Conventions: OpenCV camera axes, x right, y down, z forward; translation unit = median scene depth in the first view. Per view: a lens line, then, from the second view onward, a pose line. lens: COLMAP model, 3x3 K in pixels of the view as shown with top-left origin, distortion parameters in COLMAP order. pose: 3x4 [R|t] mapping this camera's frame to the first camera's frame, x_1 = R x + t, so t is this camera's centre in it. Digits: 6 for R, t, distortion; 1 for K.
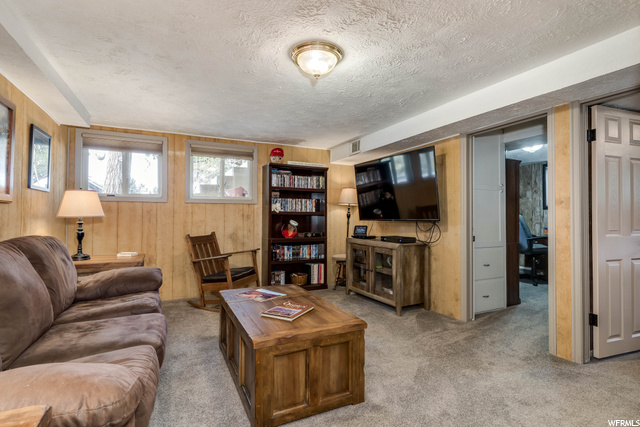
lens RADIAL K [[308.4, 0, 319.8], [0, 308.4, 213.6], [0, 0, 1]] dist [0.001715, 0.000293]
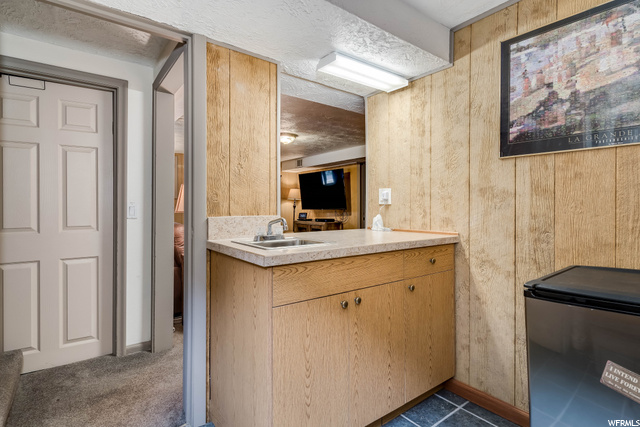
lens RADIAL K [[327.4, 0, 319.3], [0, 327.4, 210.3], [0, 0, 1]] dist [0.002167, -0.000354]
pose [[0.979635, -0.007702, 0.200637, -0.125010], [0.002865, 0.999698, 0.024389, -0.015137], [-0.200764, -0.023317, 0.979362, -0.682386]]
